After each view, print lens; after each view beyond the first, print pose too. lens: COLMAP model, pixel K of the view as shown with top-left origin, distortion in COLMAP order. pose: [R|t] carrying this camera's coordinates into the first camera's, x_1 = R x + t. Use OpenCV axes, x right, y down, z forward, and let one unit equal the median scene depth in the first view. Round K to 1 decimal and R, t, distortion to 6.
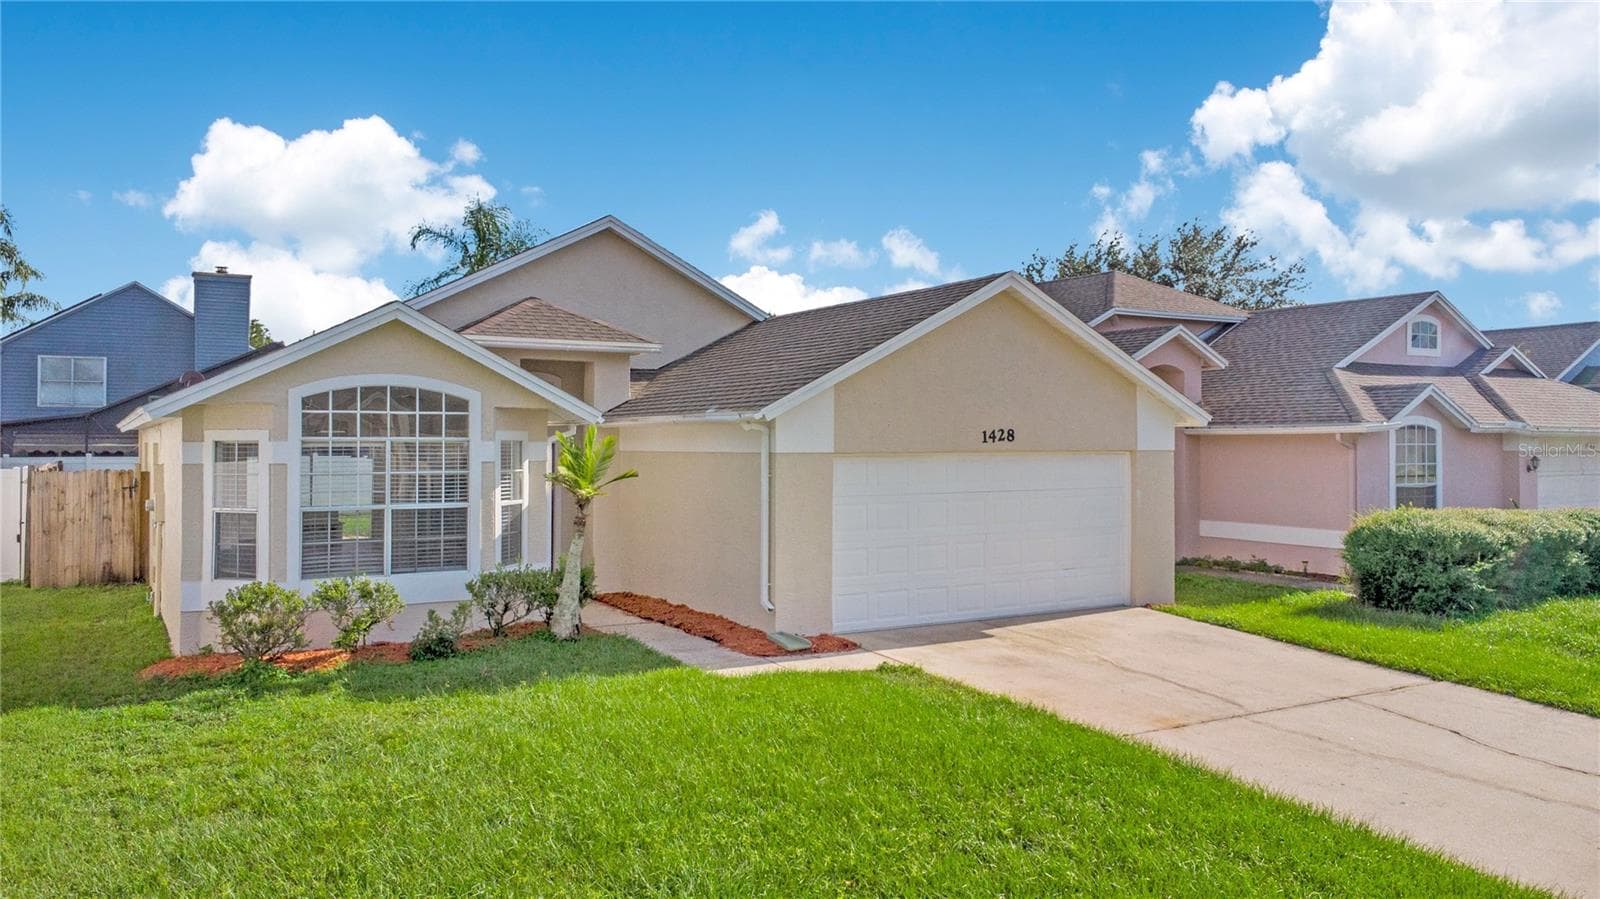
lens RADIAL K [[1201.1, 0, 795.1], [0, 1201.1, 376.9], [0, 0, 1]] dist [0.013103, -0.002365]
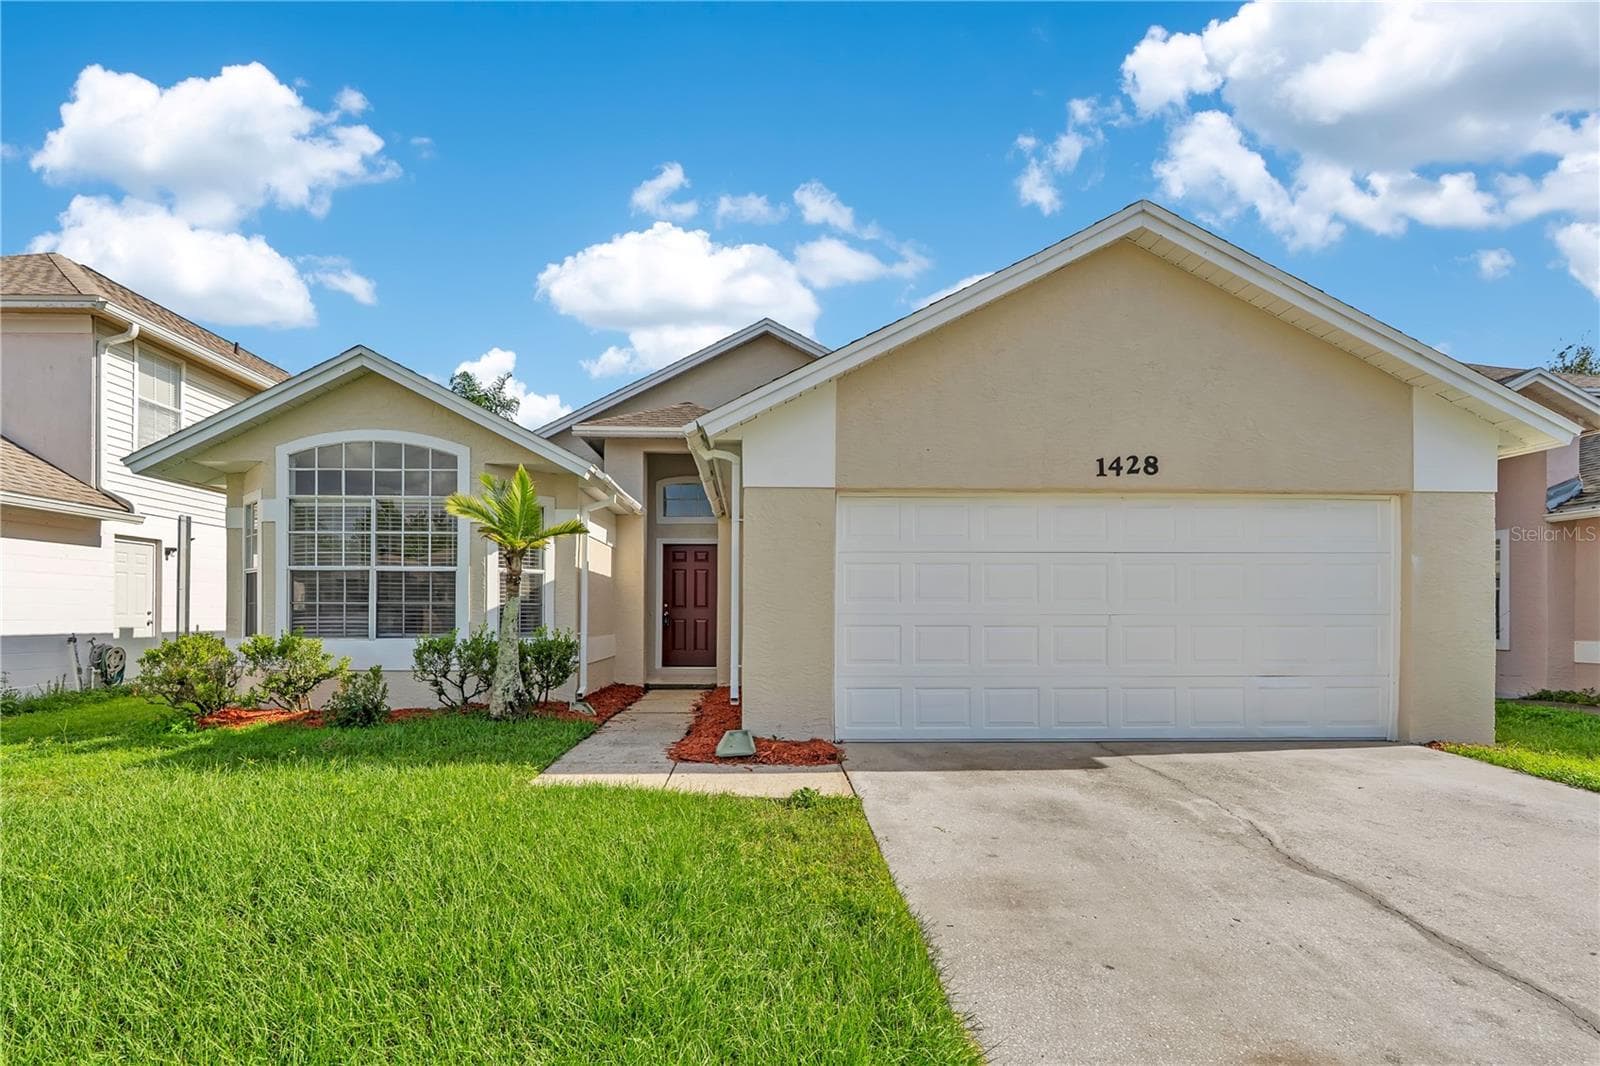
lens RADIAL K [[746.6, 0, 796.7], [0, 746.6, 604.5], [0, 0, 1]] dist [-0.000529, 0.000078]
pose [[0.875268, -0.006259, -0.483597, 0.229047], [0.020856, 0.999475, 0.024810, 0.122200], [0.483188, -0.031801, 0.874939, 0.608501]]
